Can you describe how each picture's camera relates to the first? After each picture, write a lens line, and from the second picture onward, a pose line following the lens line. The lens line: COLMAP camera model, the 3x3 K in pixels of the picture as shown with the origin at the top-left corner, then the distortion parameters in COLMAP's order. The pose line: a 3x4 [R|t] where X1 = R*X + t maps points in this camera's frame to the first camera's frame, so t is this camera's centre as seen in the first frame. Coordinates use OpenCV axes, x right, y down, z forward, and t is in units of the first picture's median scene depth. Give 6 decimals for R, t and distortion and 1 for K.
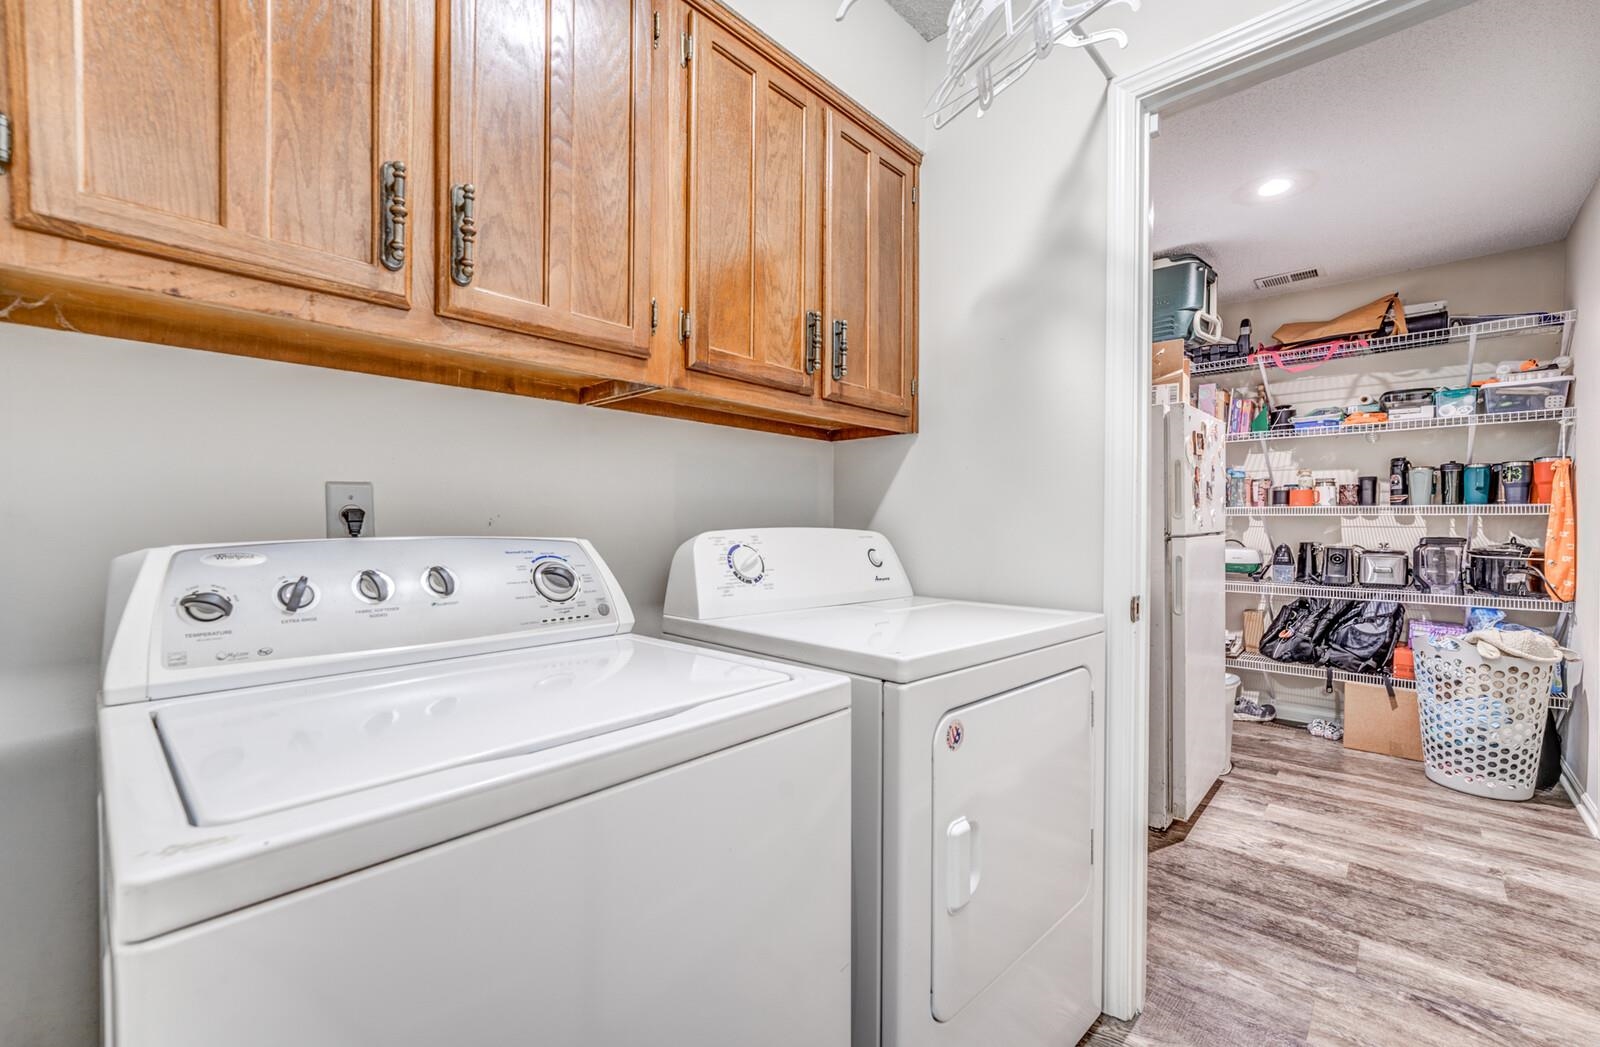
lens RADIAL K [[689.3, 0, 760.2], [0, 689.3, 528.1], [0, 0, 1]] dist [-0.008291, 0.003503]
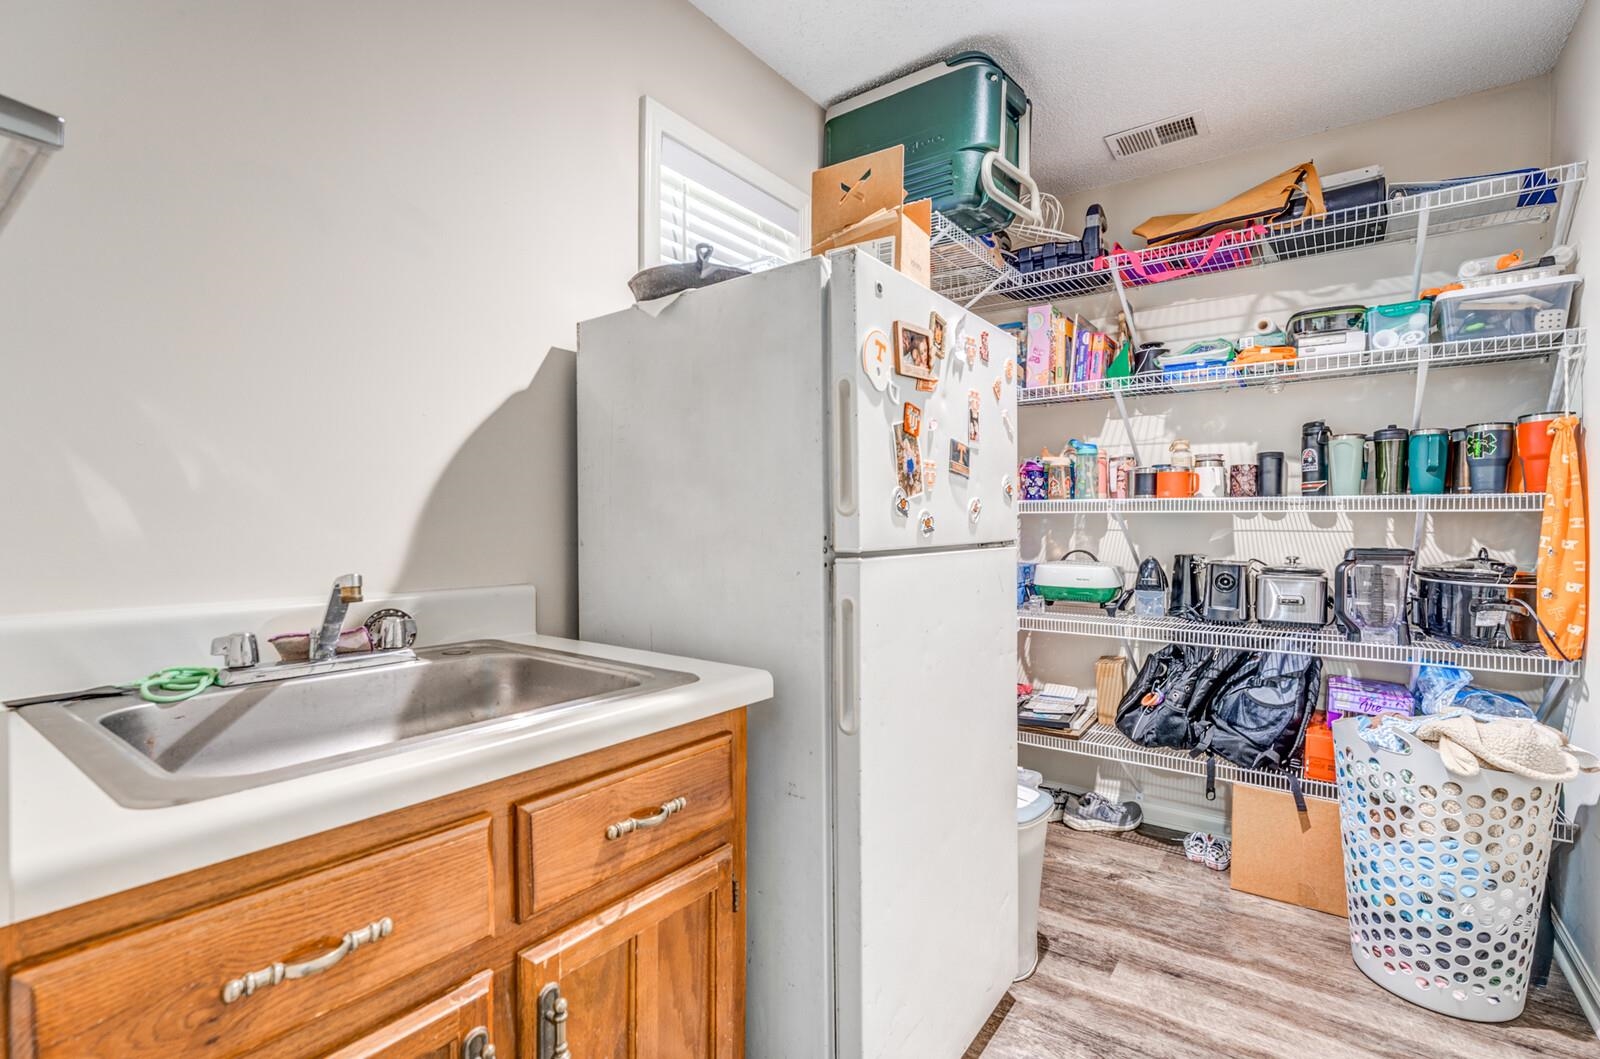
lens RADIAL K [[723.0, 0, 783.9], [0, 723.0, 530.6], [0, 0, 1]] dist [-0.006927, -0.000481]
pose [[0.994043, -0.000839, 0.108985, 0.395632], [0.000553, 0.999996, 0.002657, -0.004291], [-0.108987, -0.002581, 0.994040, 0.417424]]
